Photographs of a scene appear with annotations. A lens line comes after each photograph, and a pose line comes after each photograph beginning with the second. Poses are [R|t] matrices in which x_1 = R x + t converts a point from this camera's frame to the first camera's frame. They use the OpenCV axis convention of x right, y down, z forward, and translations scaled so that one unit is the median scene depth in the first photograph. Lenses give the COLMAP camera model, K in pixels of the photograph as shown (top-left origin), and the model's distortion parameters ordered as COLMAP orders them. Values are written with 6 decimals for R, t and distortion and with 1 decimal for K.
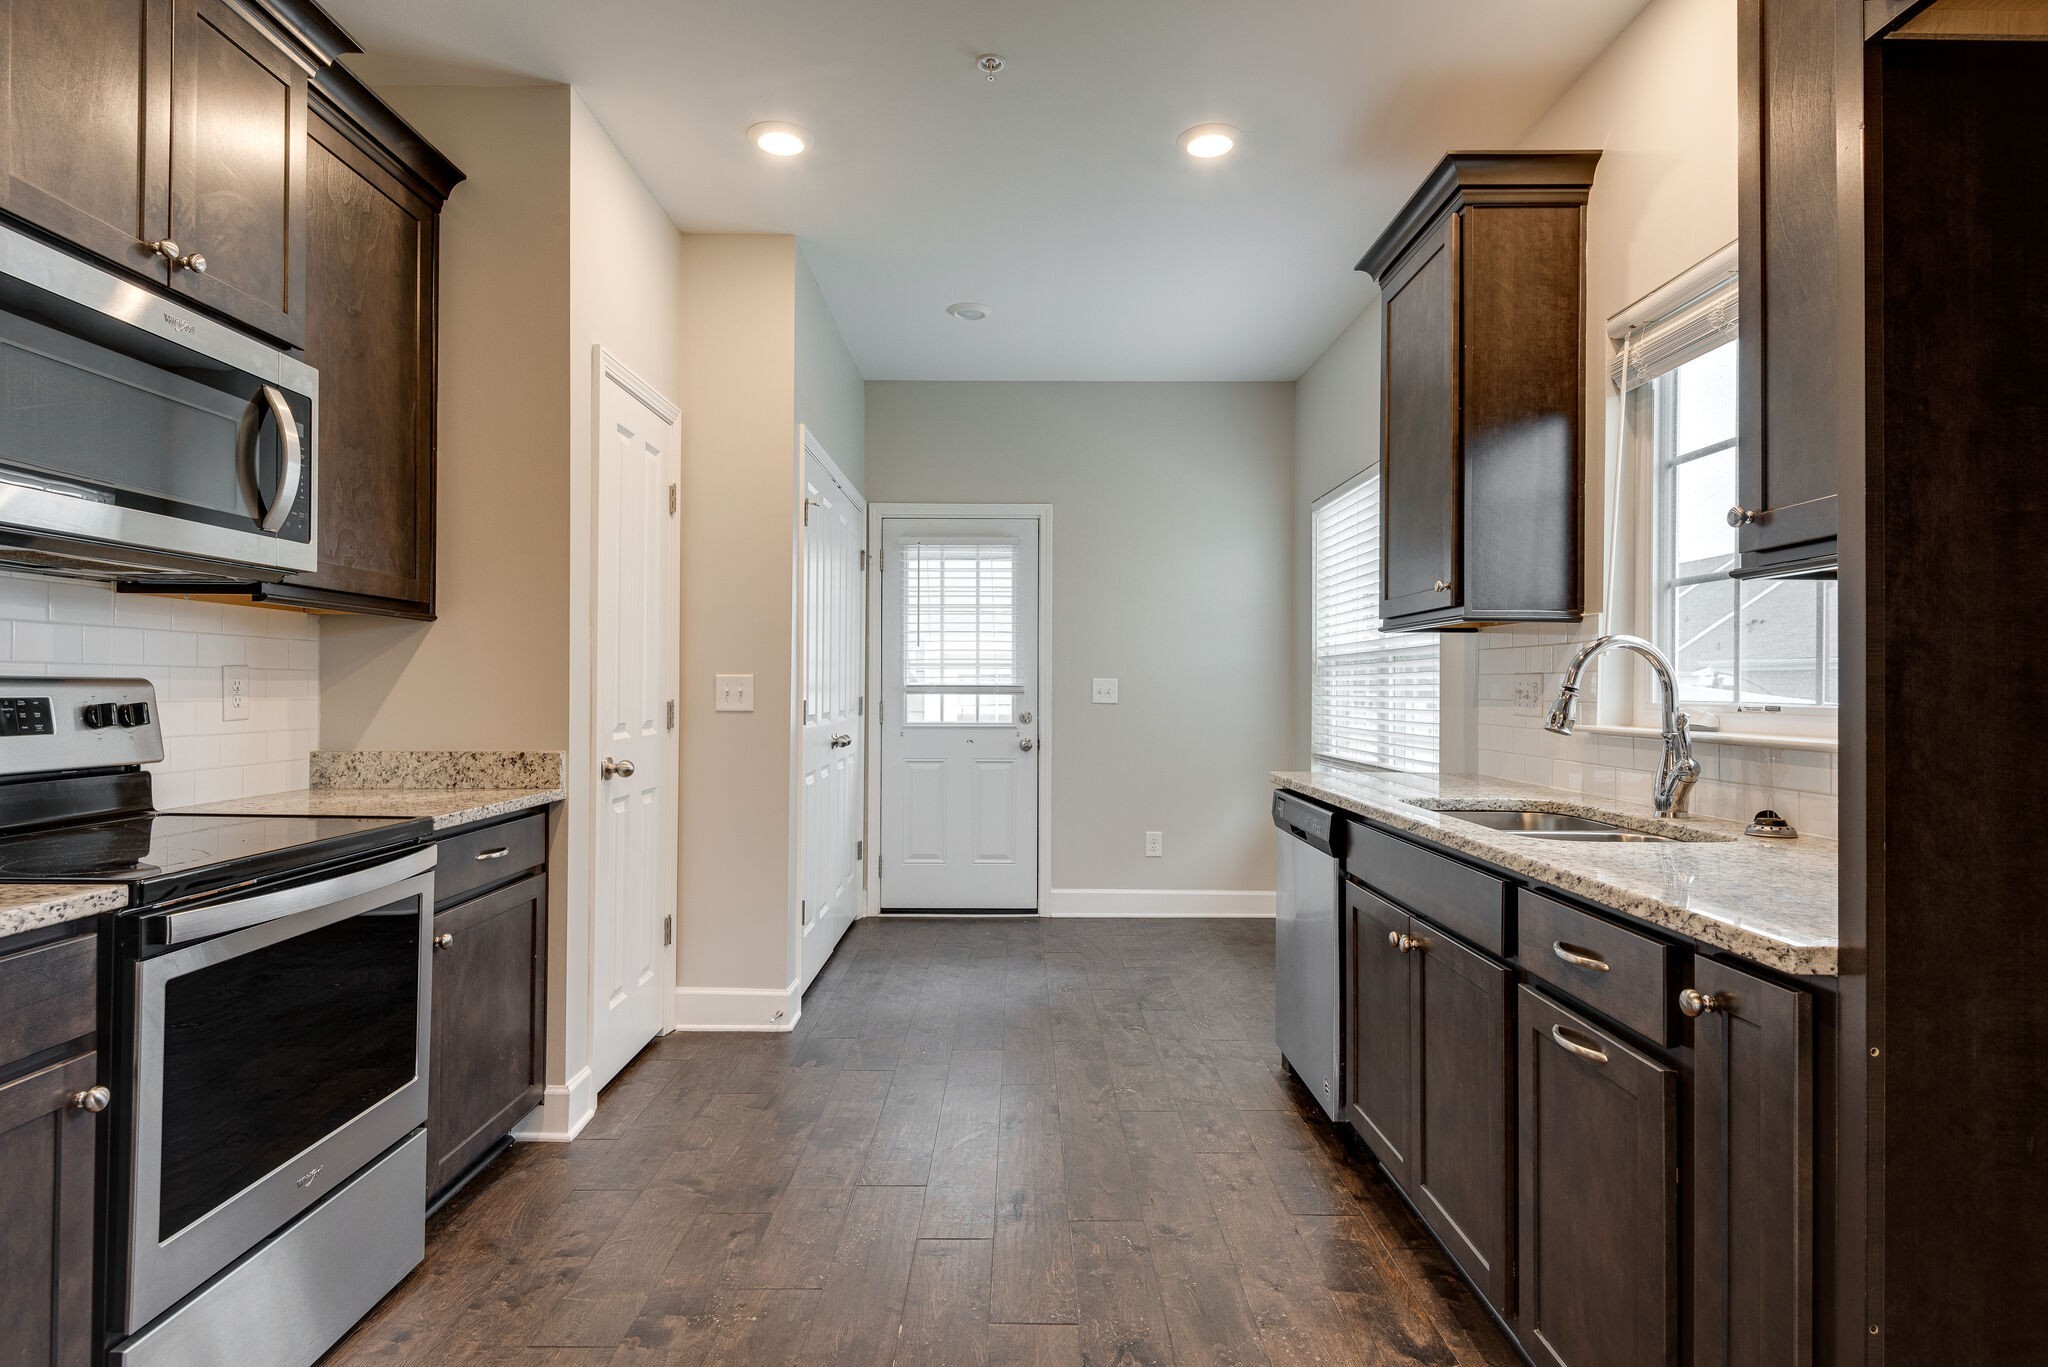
lens RADIAL K [[1083.6, 0, 1024.0], [0, 1083.6, 683.5], [0, 0, 1]] dist [0.051144, -0.017174]
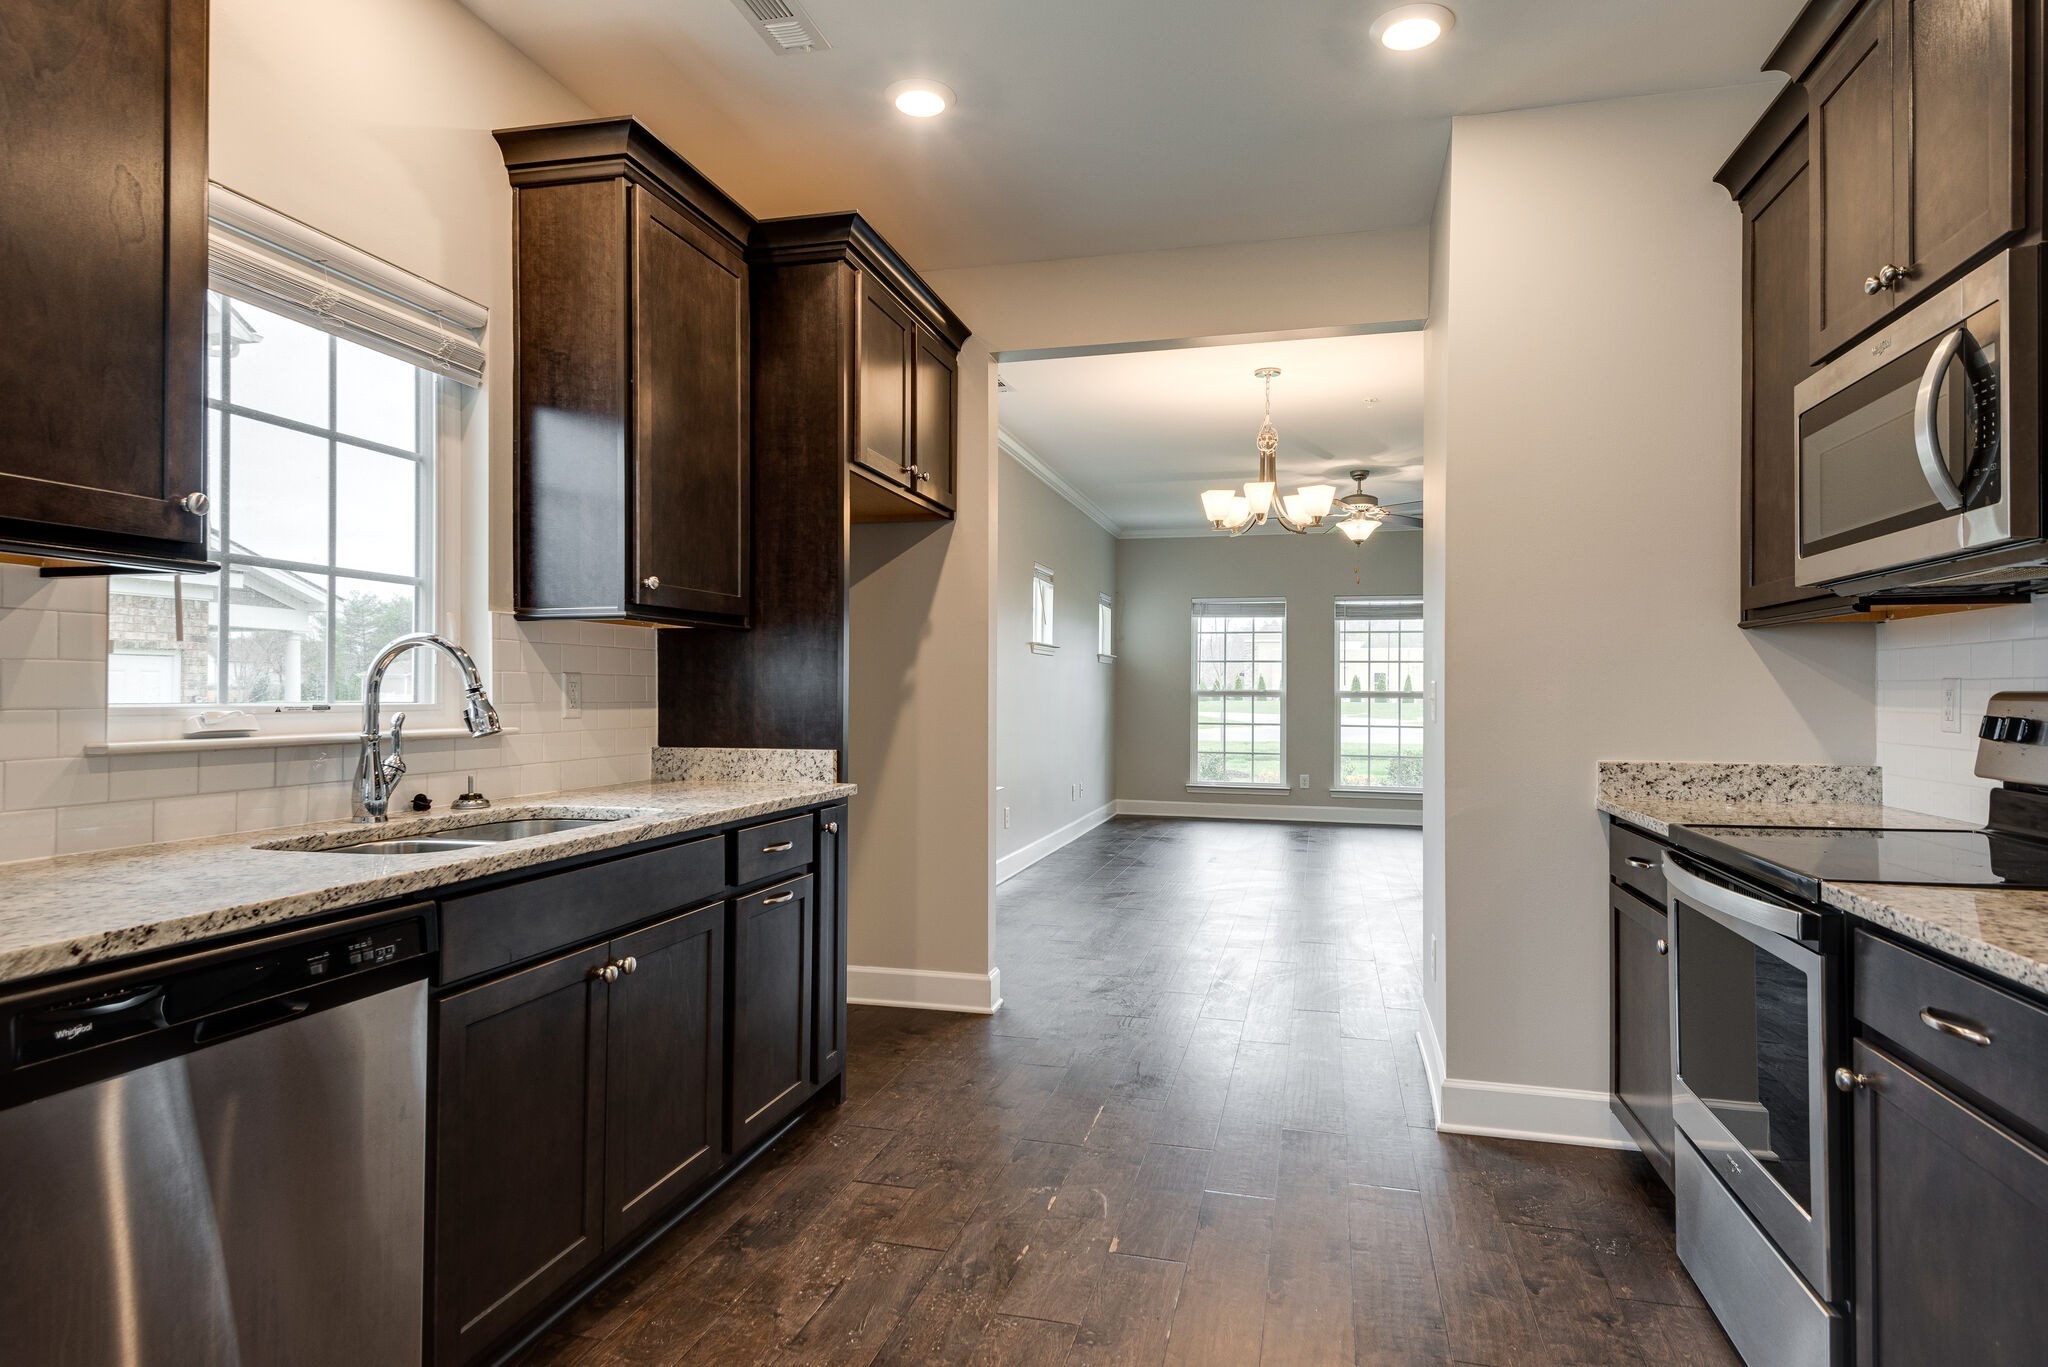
lens RADIAL K [[1083.6, 0, 1024.0], [0, 1083.6, 683.5], [0, 0, 1]] dist [0.051144, -0.017174]
pose [[-0.962804, -0.006014, 0.270133, -0.182599], [-0.009372, 0.999894, -0.011142, 0.004464], [-0.270038, -0.013259, -0.962758, 1.453045]]
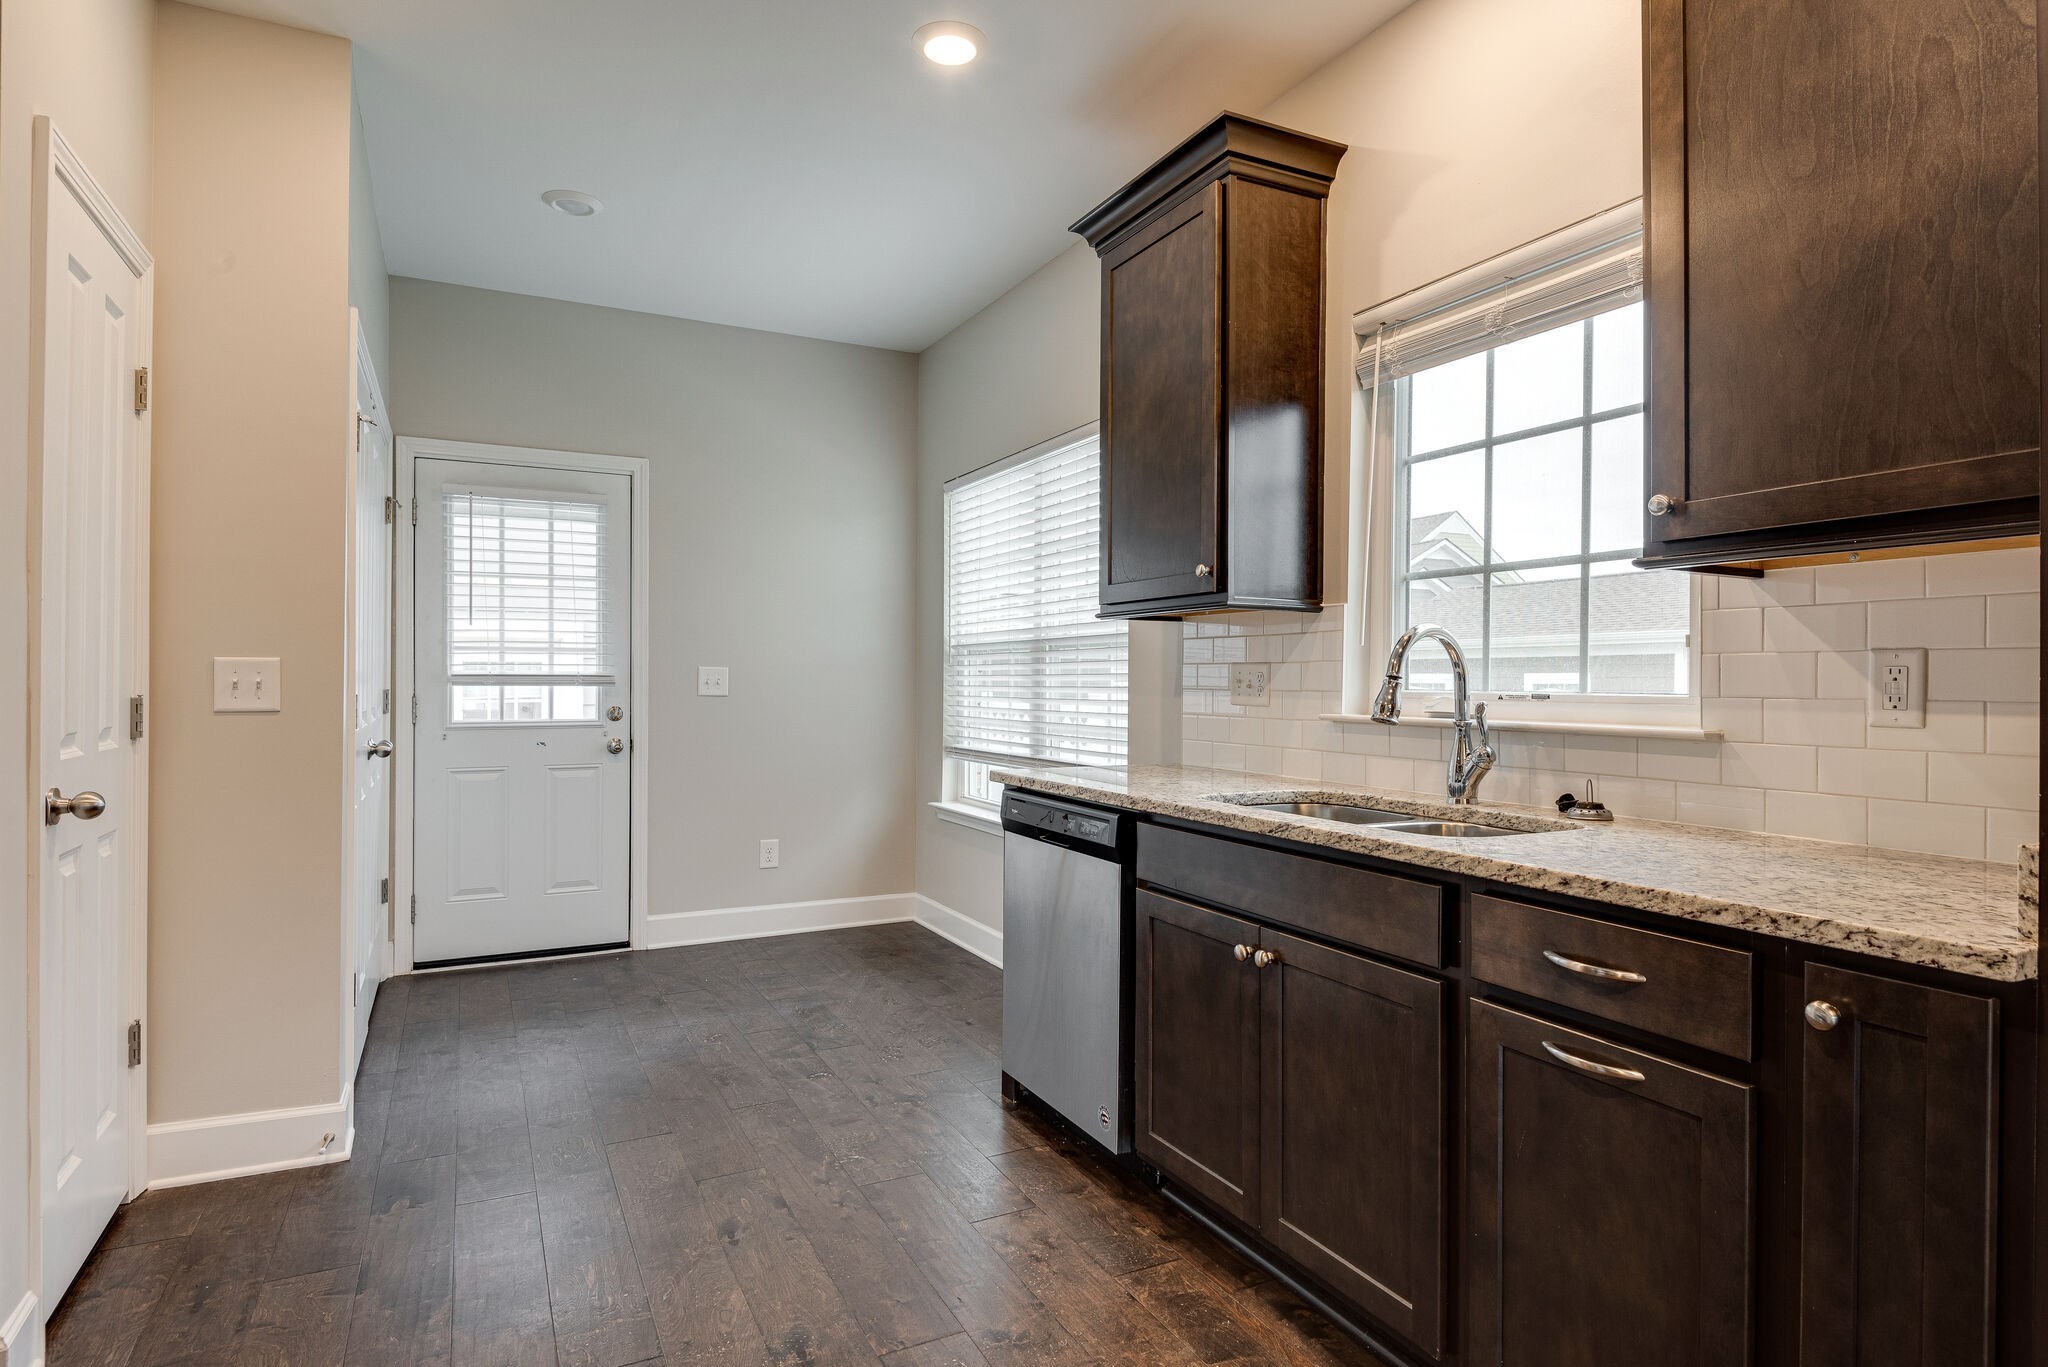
lens RADIAL K [[1085.2, 0, 1023.1], [0, 1085.2, 678.4], [0, 0, 1]] dist [0.036691, -0.030786]
pose [[0.893922, 0.000594, 0.448222, -0.189836], [-0.002247, 0.999992, 0.003158, 0.002503], [-0.448217, -0.003830, 0.893916, 0.225599]]
